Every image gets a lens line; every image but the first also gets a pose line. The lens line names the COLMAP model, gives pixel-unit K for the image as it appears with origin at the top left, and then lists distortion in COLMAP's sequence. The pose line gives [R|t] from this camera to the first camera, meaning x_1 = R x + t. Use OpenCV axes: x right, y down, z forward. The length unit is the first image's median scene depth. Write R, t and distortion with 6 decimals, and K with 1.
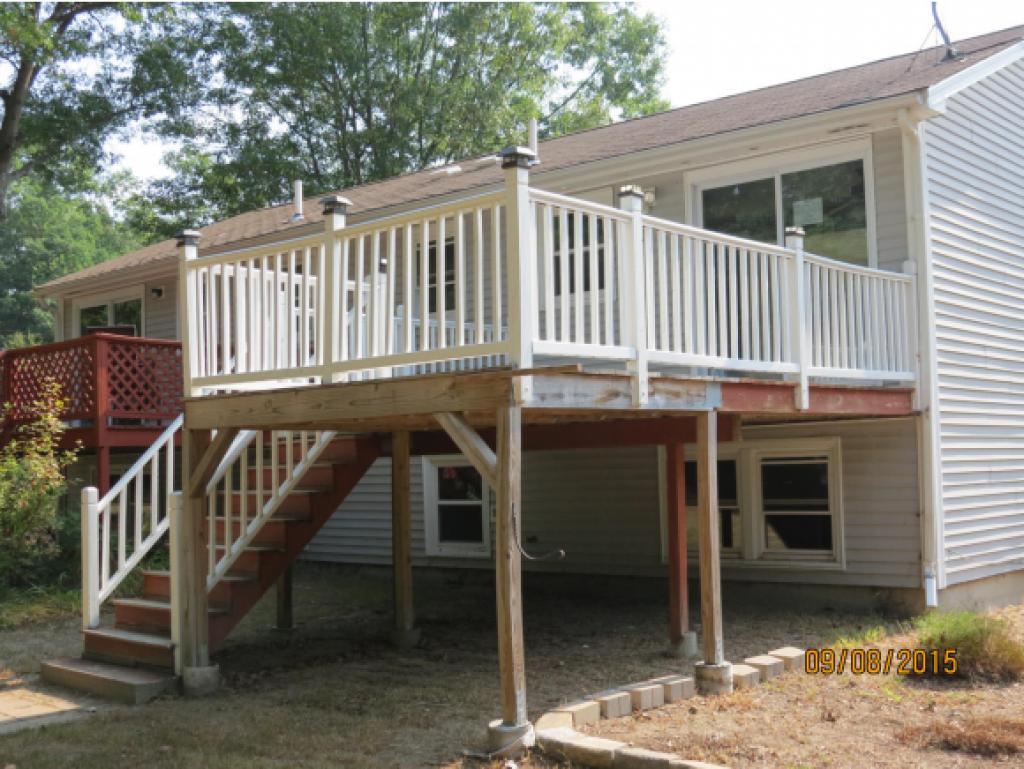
lens RADIAL K [[1234.6, 0, 512.0], [0, 1234.6, 384.5], [0, 0, 1]] dist [-0.018416, -0.050845]
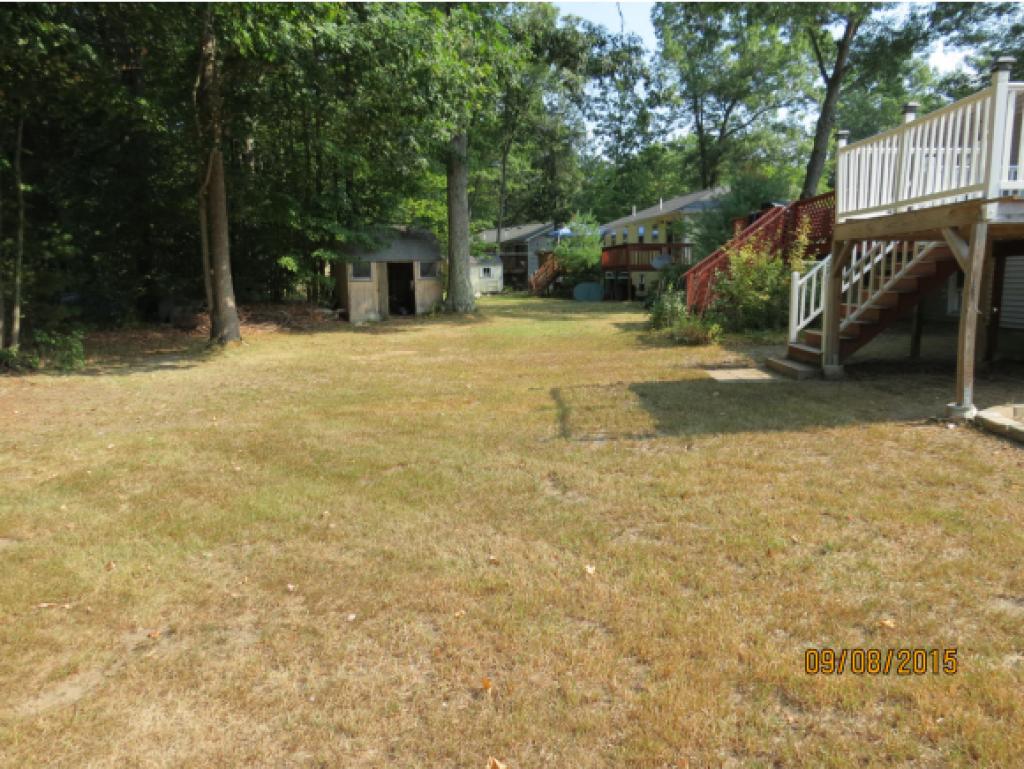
lens RADIAL K [[723.4, 0, 512.0], [0, 723.4, 384.5], [0, 0, 1]] dist [-0.026806, 0.004863]
pose [[0.657970, 0.128692, -0.741967, 0.254036], [0.038257, 0.978304, 0.203609, 0.008093], [0.752072, -0.162354, 0.638771, -0.107791]]
